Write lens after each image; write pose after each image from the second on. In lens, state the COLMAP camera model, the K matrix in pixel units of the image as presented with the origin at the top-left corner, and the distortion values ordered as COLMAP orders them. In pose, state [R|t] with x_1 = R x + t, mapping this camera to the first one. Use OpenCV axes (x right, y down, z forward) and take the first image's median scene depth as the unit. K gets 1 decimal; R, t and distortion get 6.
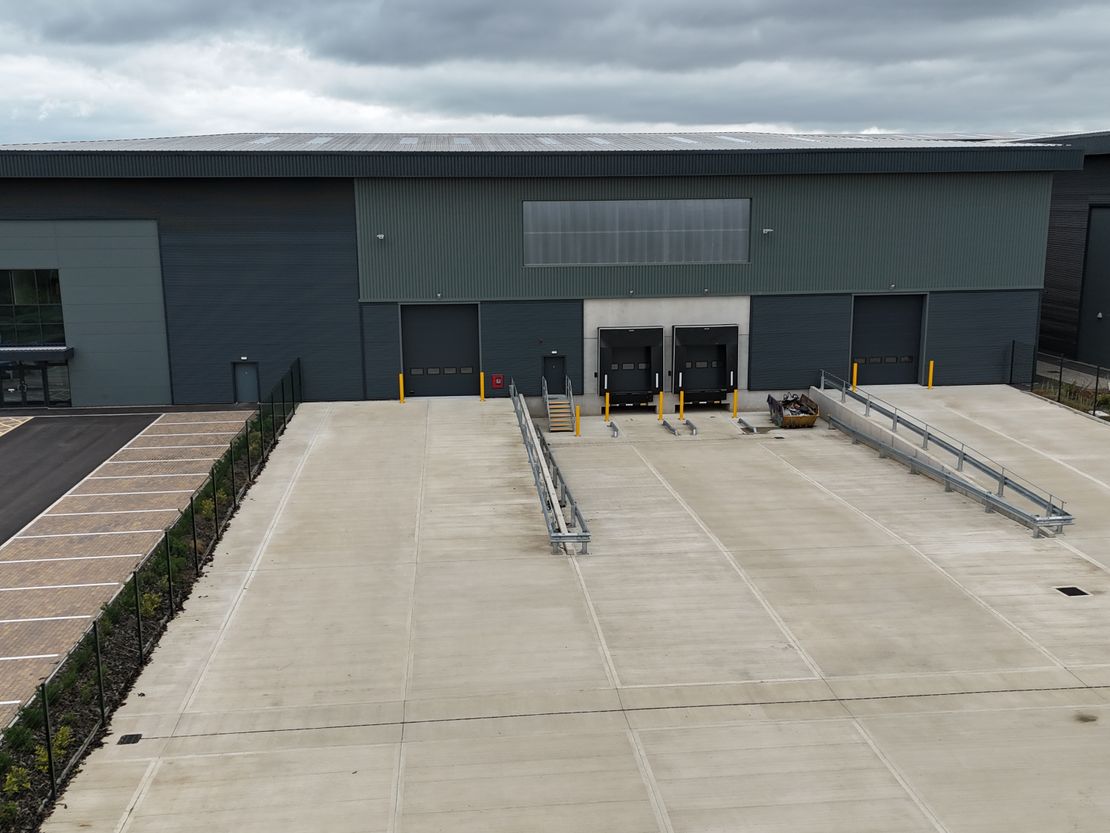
lens RADIAL K [[1095.5, 0, 555.0], [0, 1095.5, 416.5], [0, 0, 1]] dist [0.064207, -0.012751]
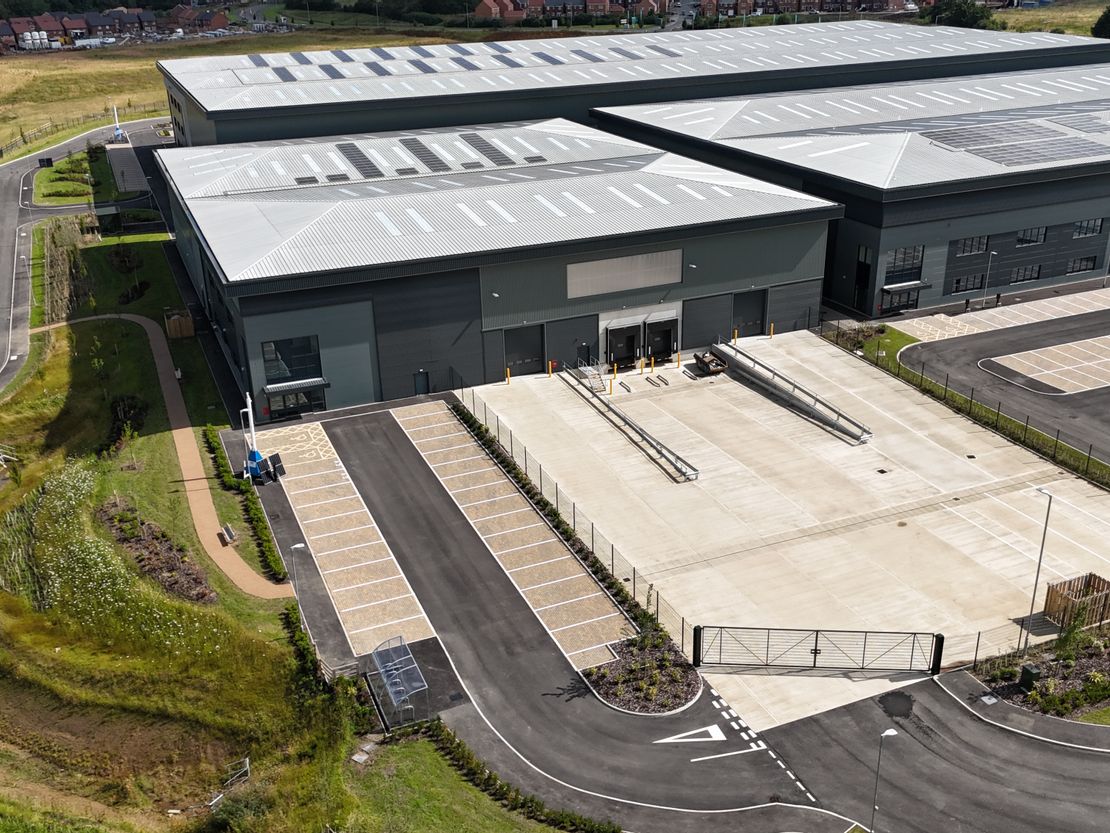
lens RADIAL K [[1095.5, 0, 555.0], [0, 1095.5, 416.5], [0, 0, 1]] dist [0.064207, -0.012751]
pose [[0.954512, -0.128886, 0.268876, -0.556219], [0.072371, 0.974930, 0.210414, -0.332009], [-0.289255, -0.181383, 0.939910, -0.702954]]
